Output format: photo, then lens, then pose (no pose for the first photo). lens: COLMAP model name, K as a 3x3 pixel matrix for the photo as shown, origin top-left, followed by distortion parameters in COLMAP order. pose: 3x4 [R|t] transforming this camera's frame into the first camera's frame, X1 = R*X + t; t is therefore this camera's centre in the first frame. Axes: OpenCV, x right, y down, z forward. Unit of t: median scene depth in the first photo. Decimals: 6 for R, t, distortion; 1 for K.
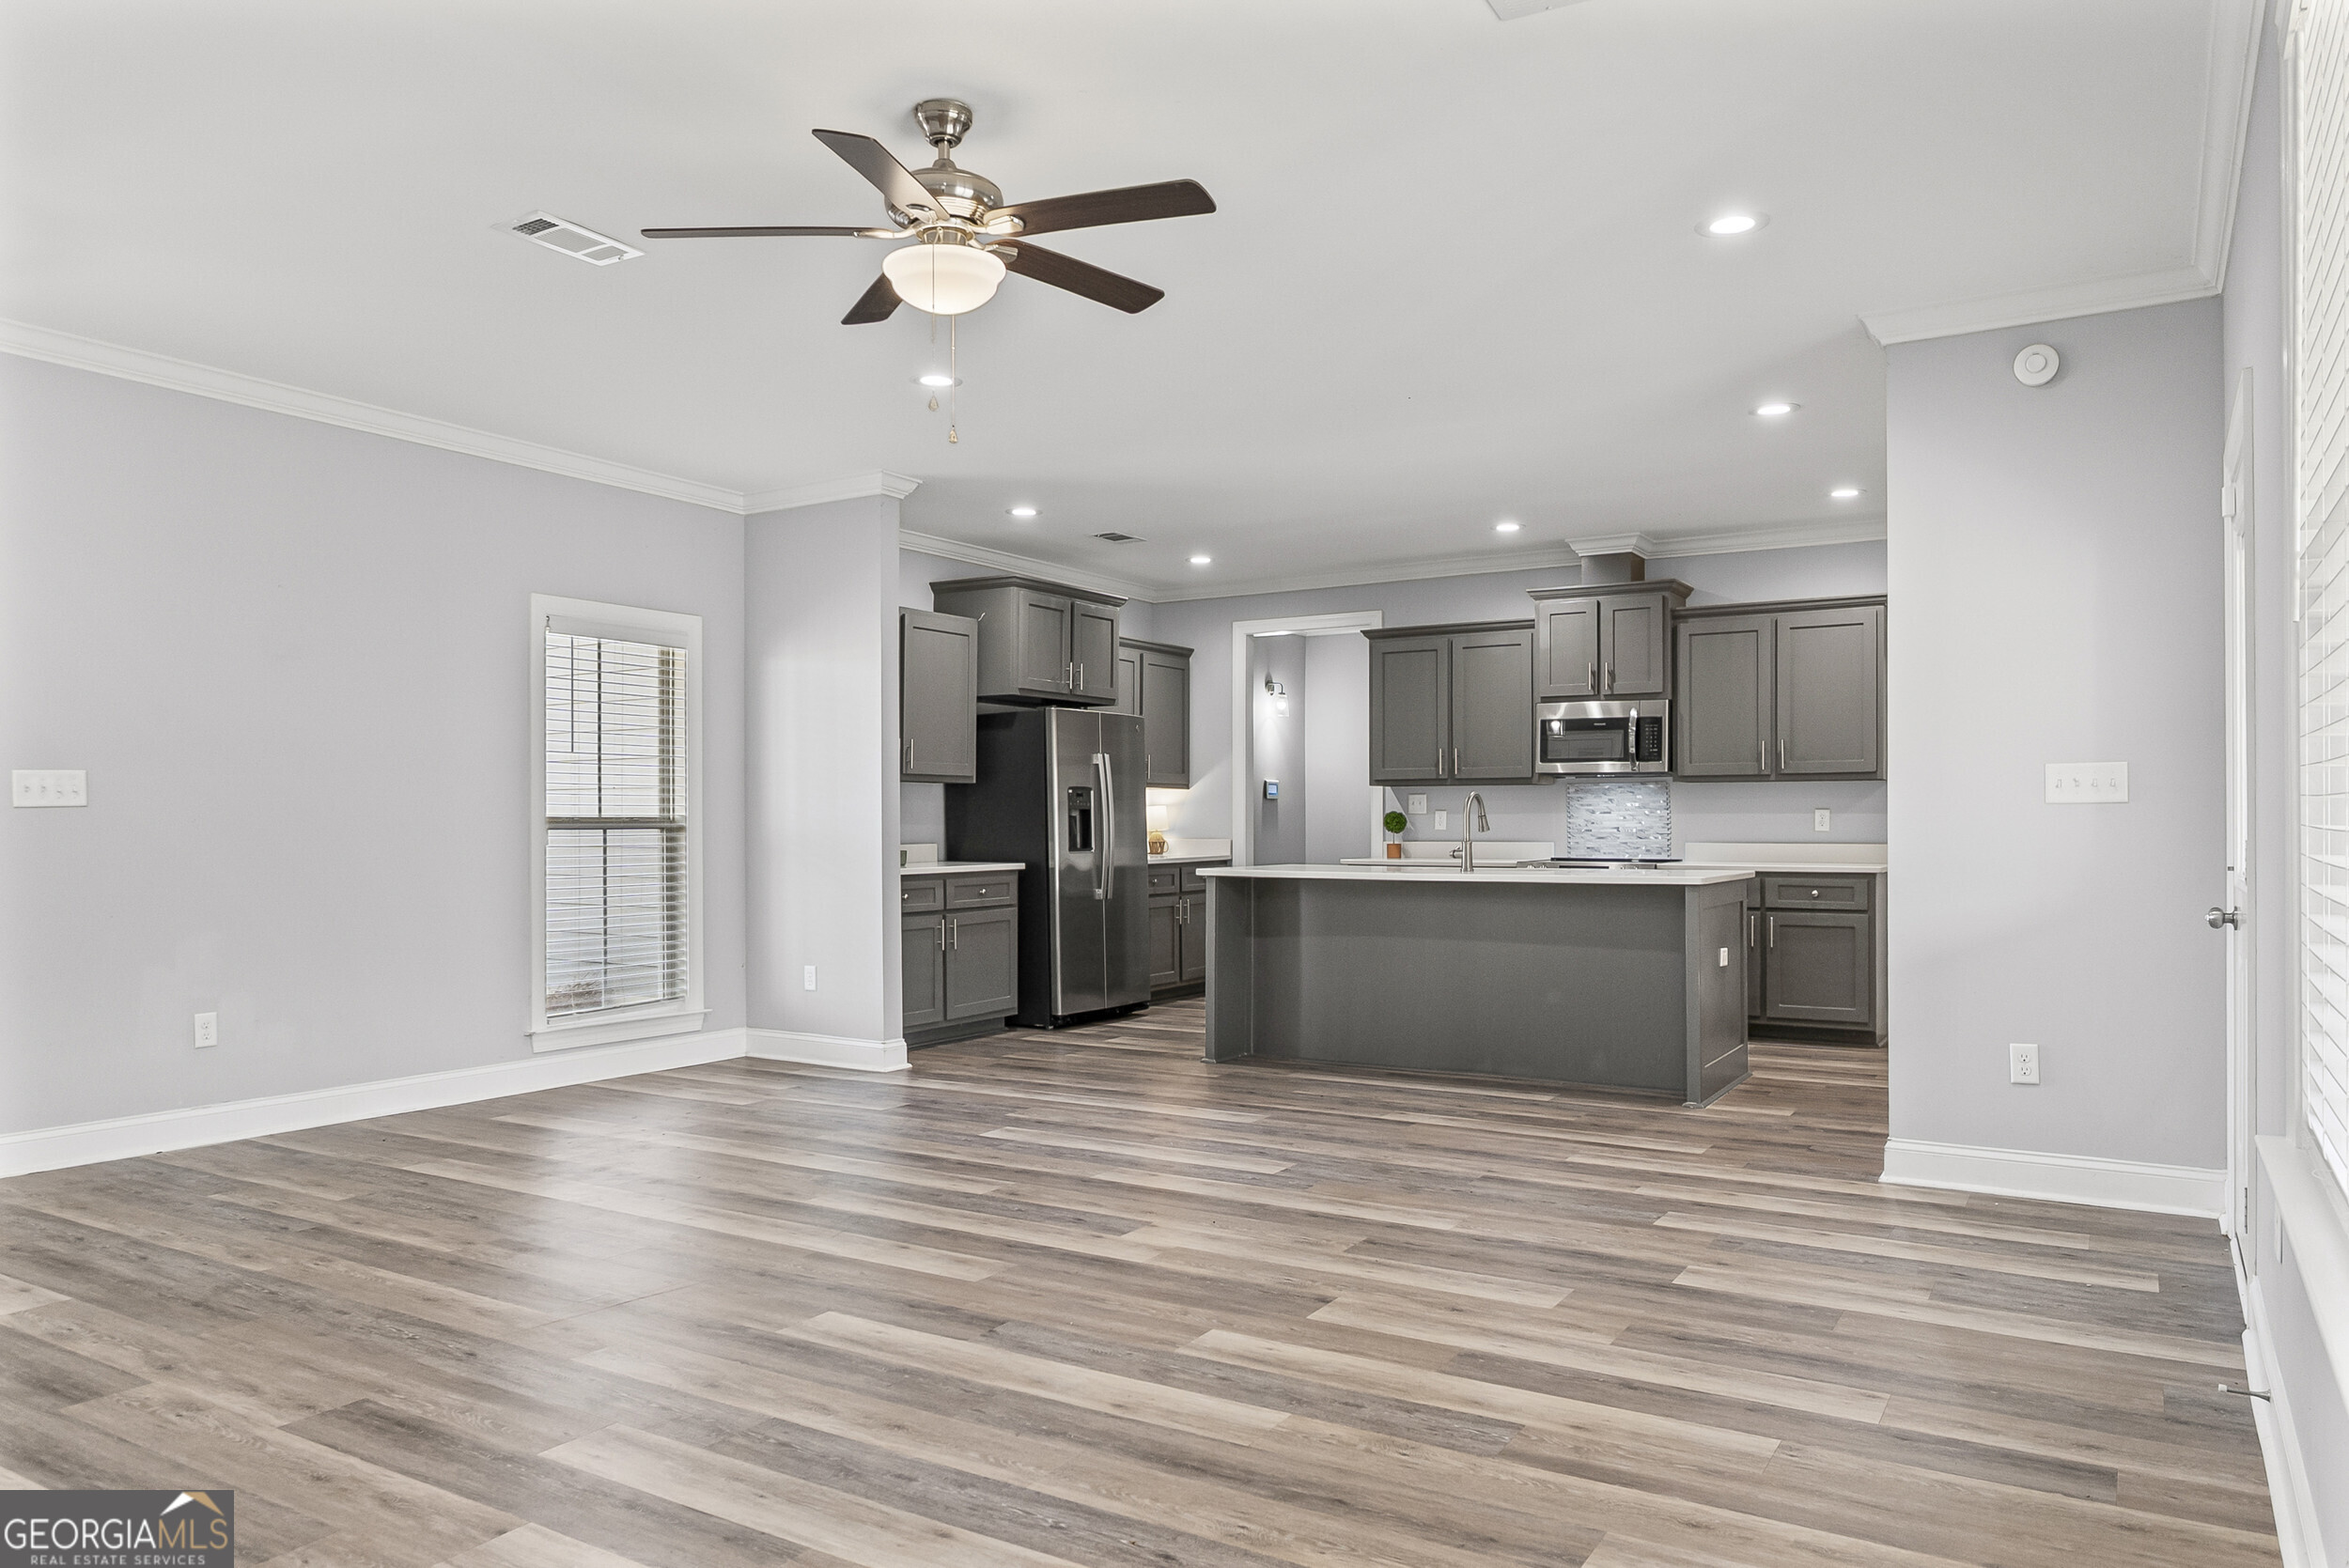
lens RADIAL K [[1569.0, 0, 1164.2], [0, 1569.0, 845.4], [0, 0, 1]] dist [-0.000950, 0.000096]
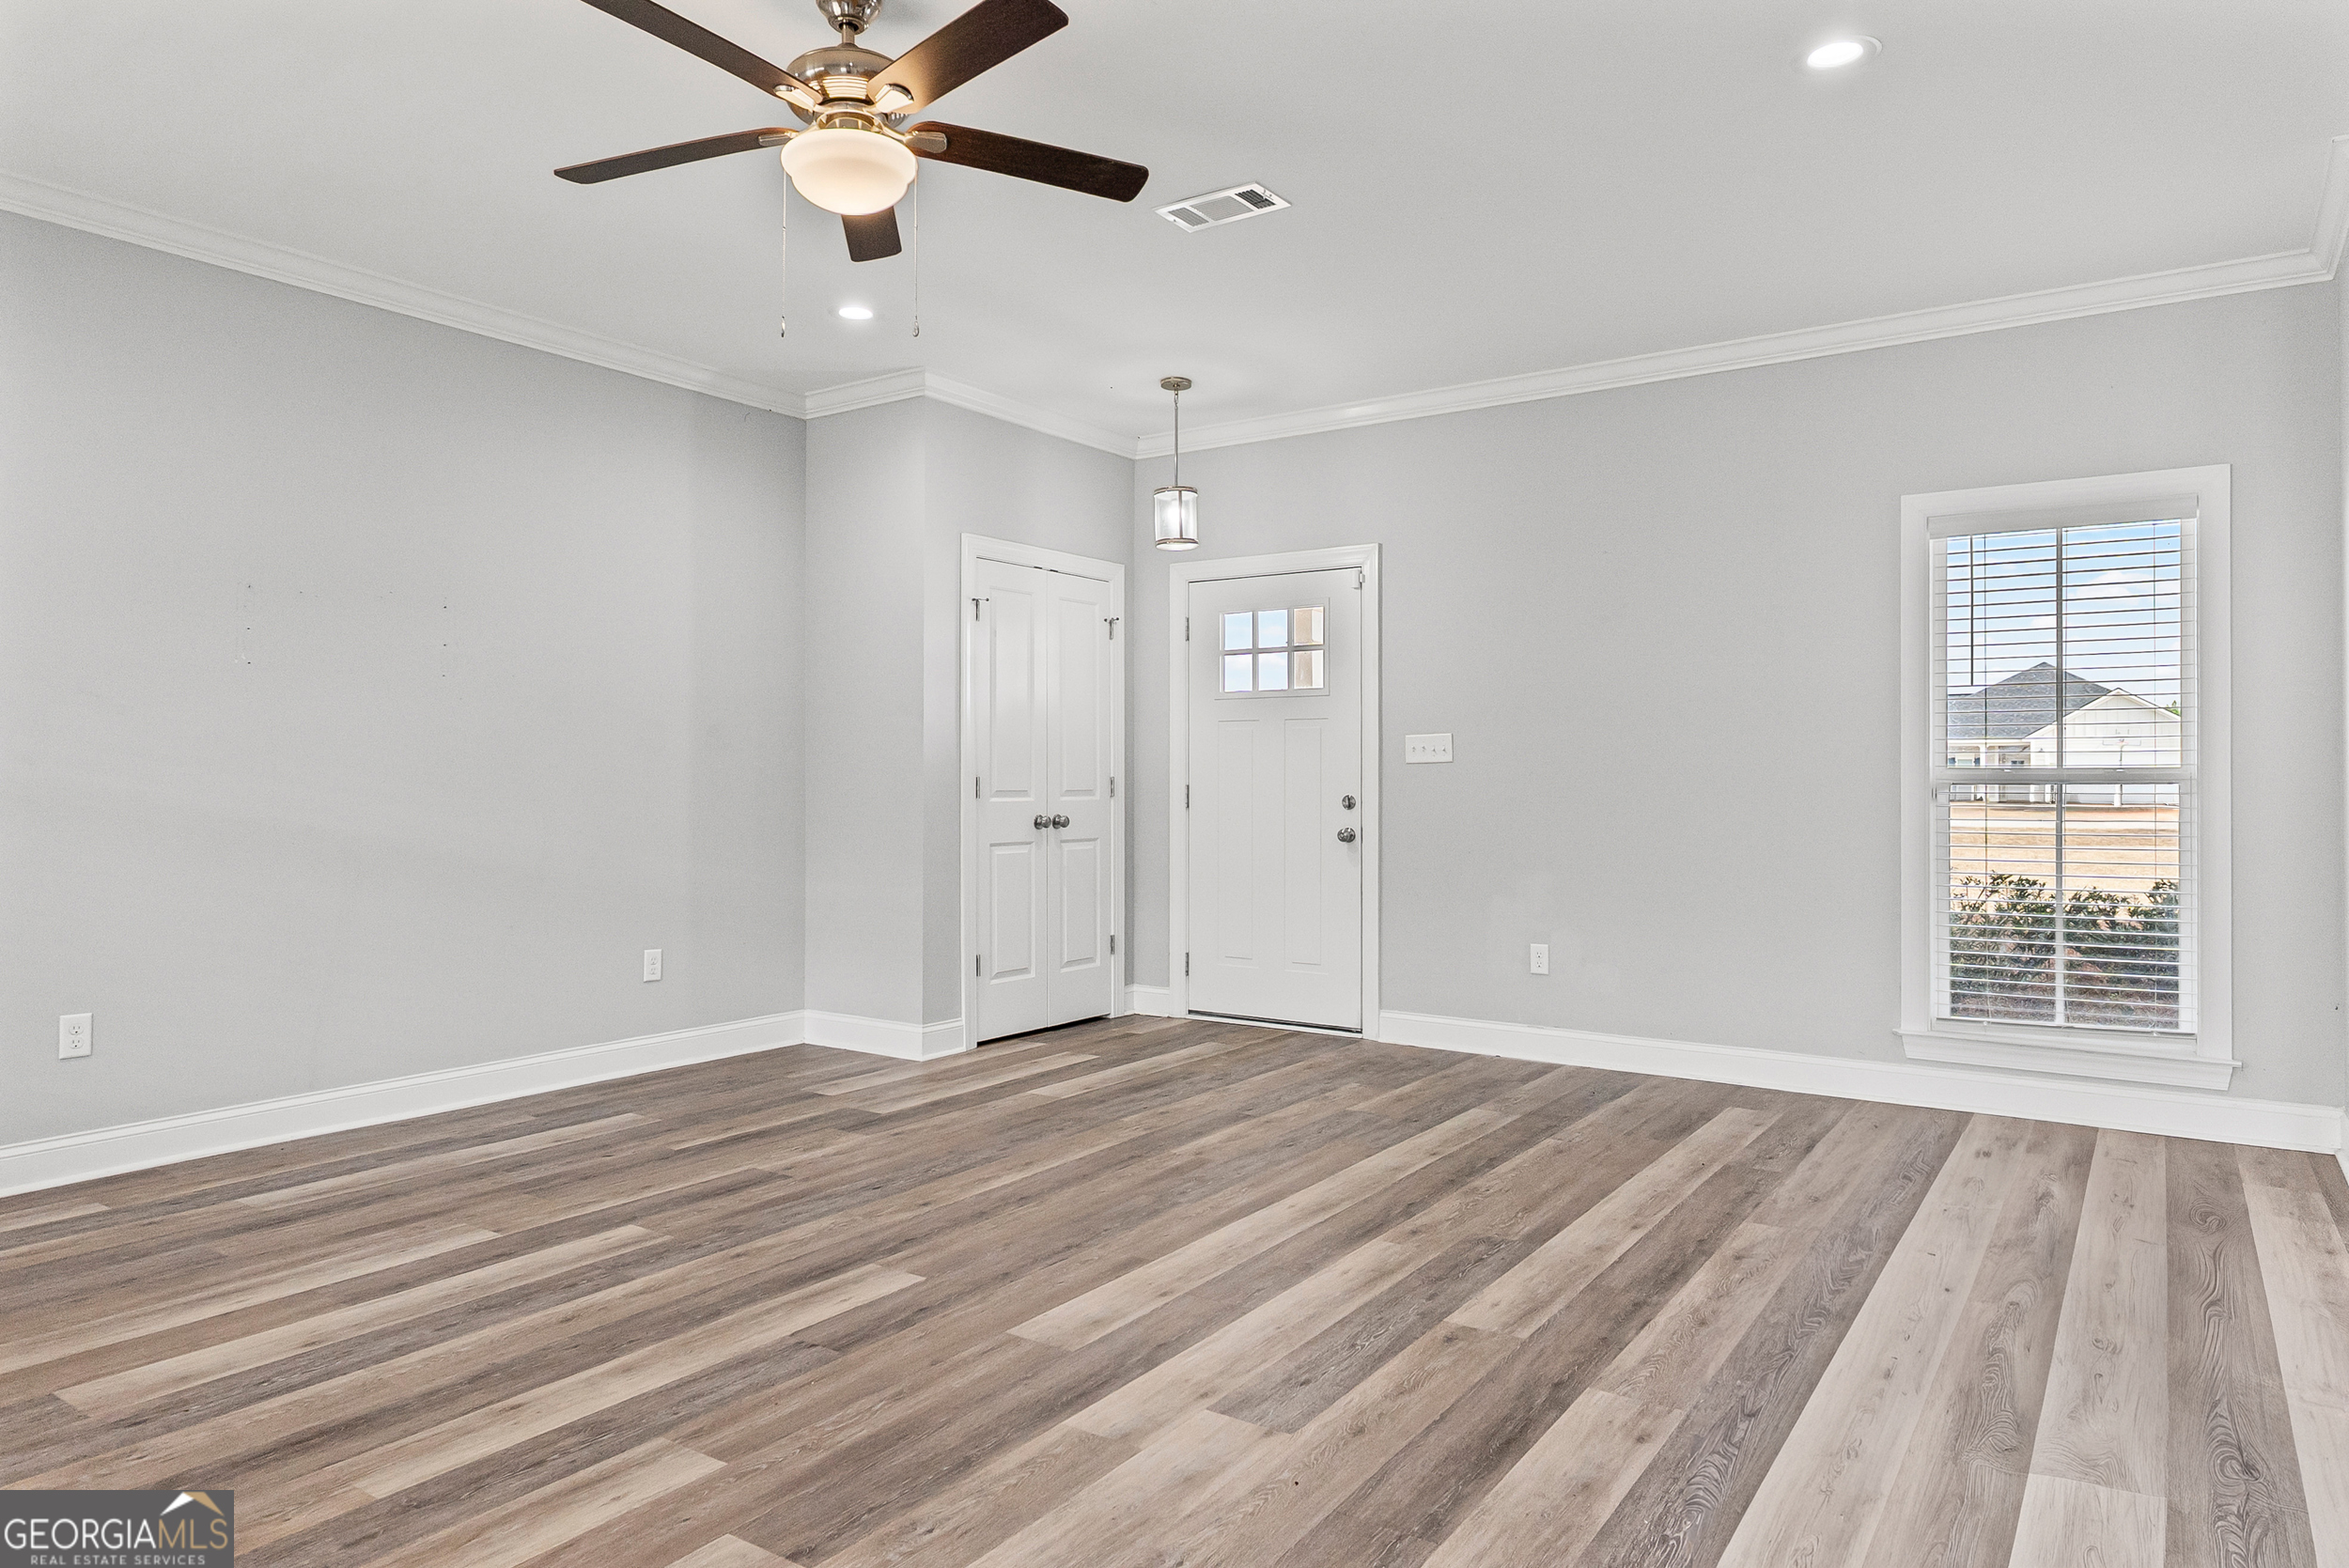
lens RADIAL K [[1445.5, 0, 1174.5], [0, 1445.5, 784.0], [0, 0, 1]] dist [-0.000967, 0.000183]
pose [[-0.045303, 0.003427, -0.998967, 0.493942], [-0.015967, 0.999864, 0.004154, -0.009179], [0.998846, 0.016139, -0.045242, 0.882200]]
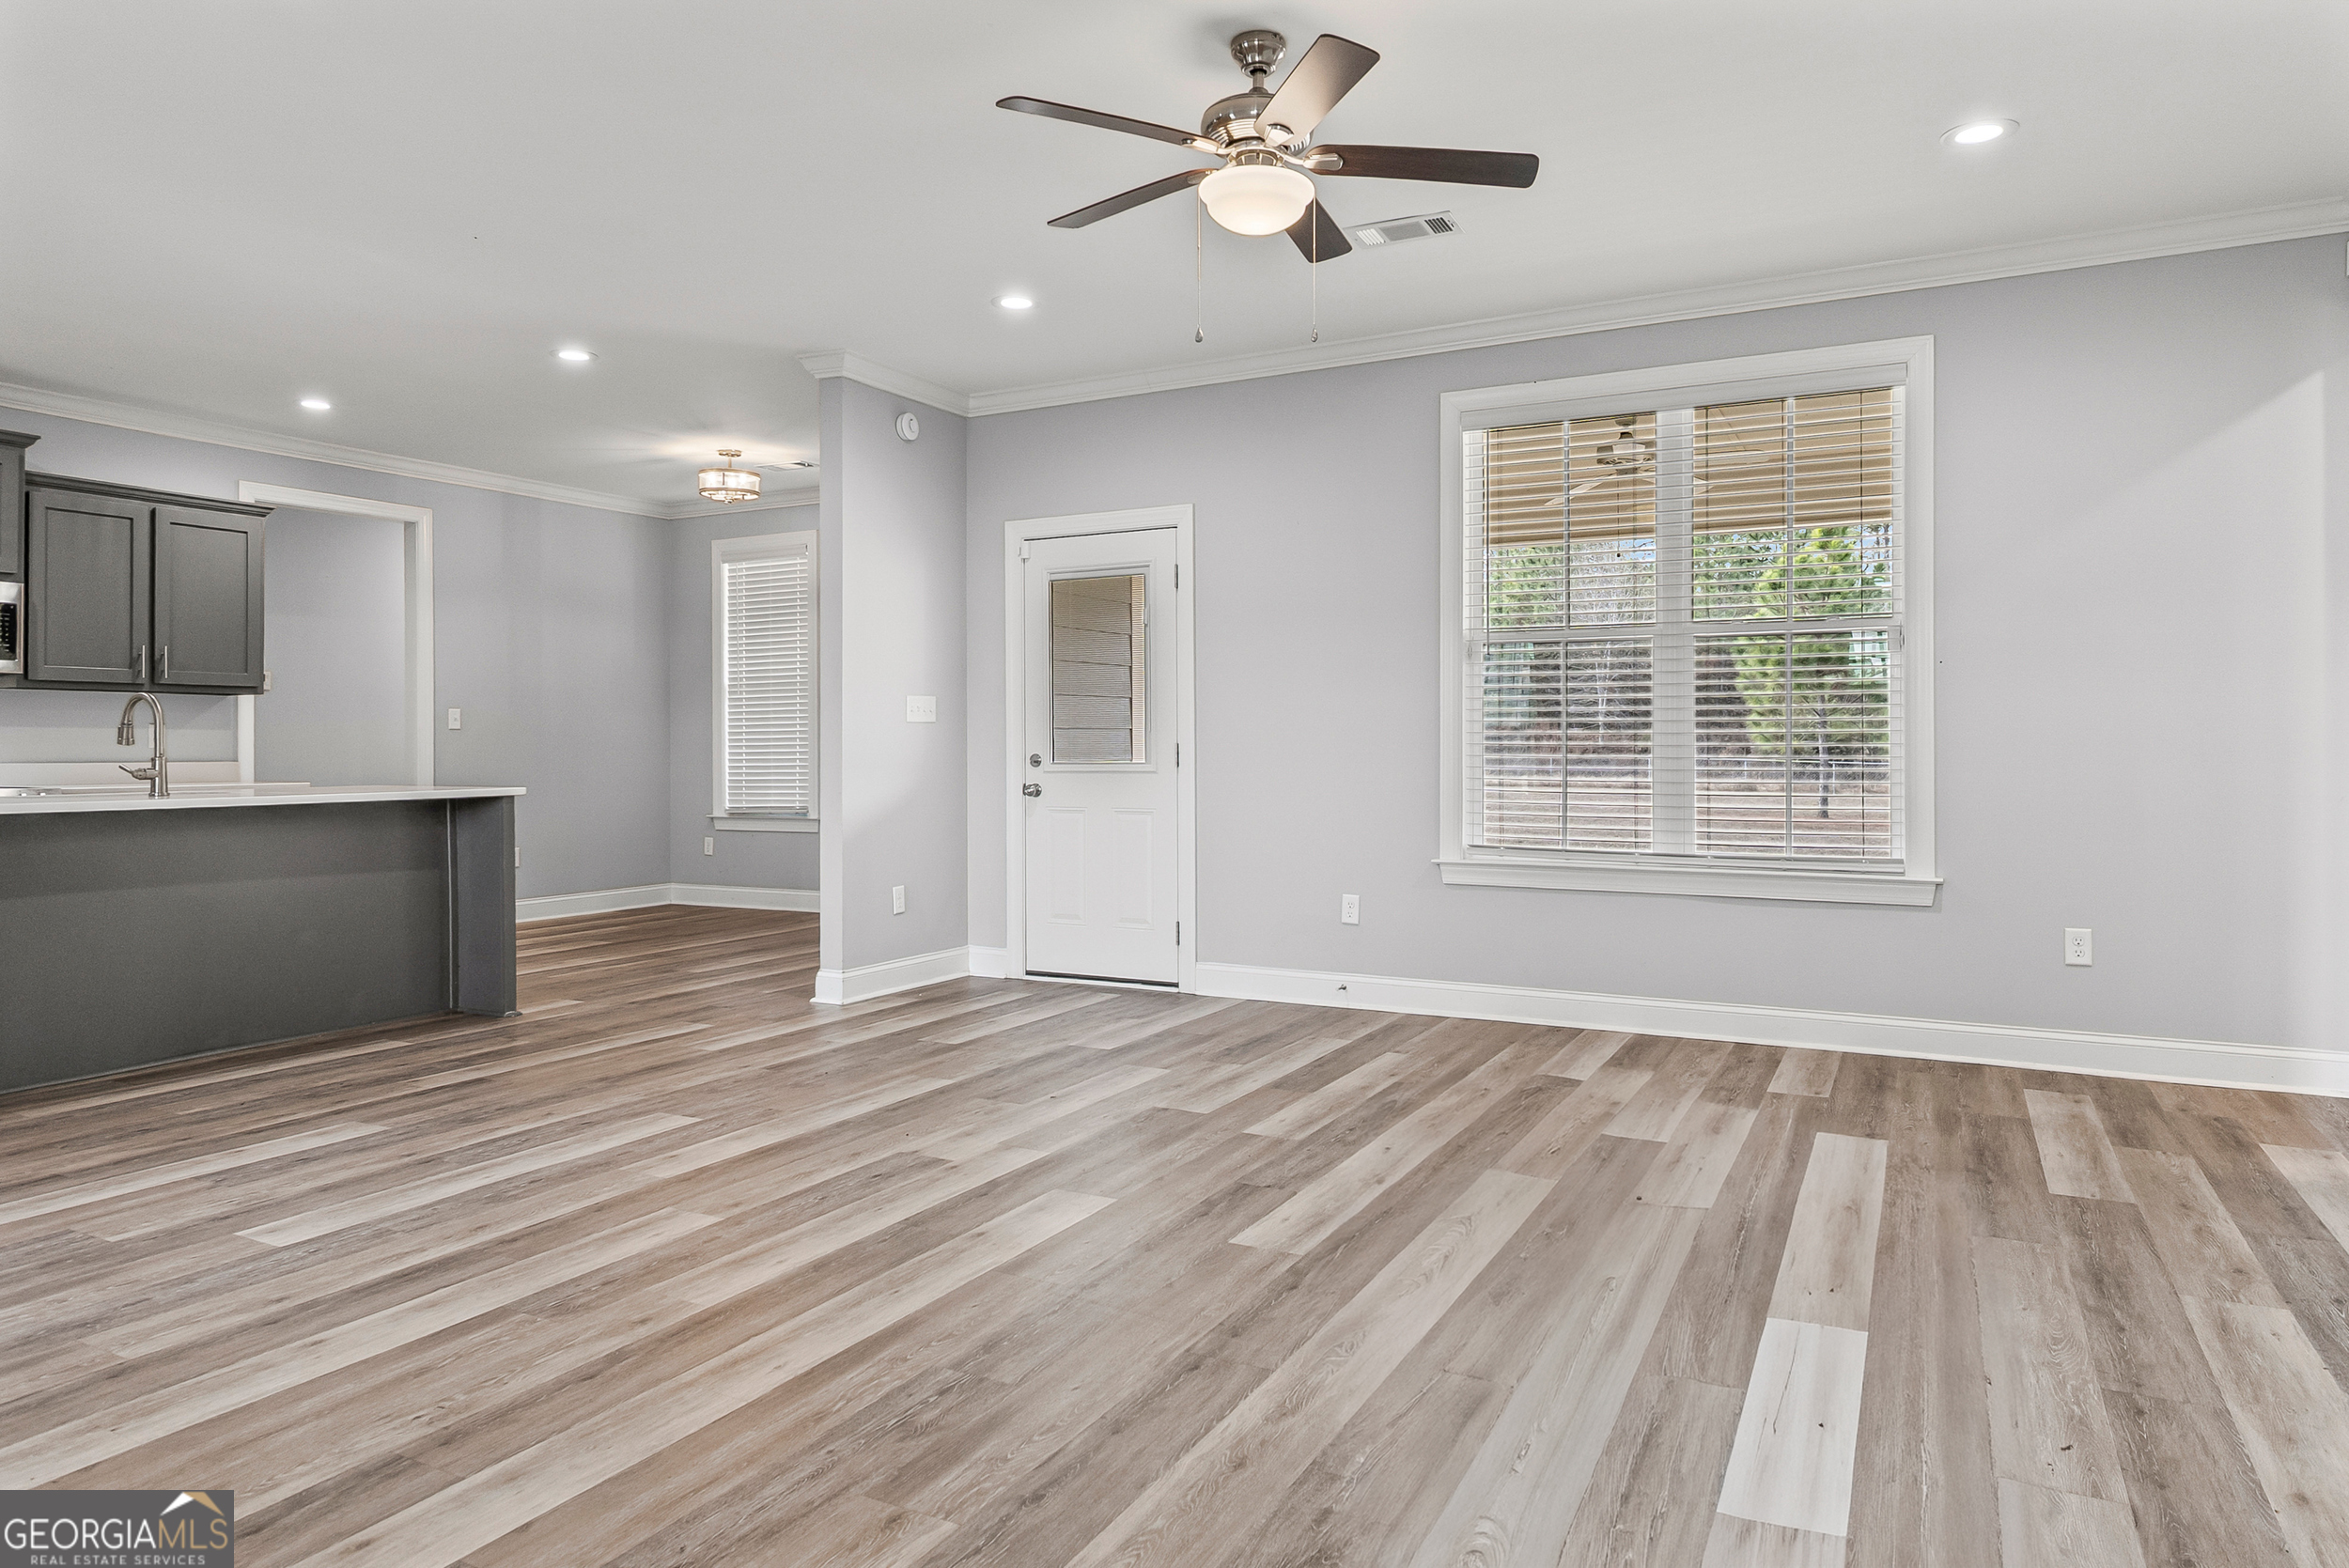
lens RADIAL K [[1445.5, 0, 1174.5], [0, 1445.5, 784.0], [0, 0, 1]] dist [-0.000967, 0.000183]
pose [[-0.069066, -0.021885, 0.997372, -0.786678], [0.016714, 0.999594, 0.023091, 0.003983], [-0.997472, 0.018265, -0.068673, 0.806574]]
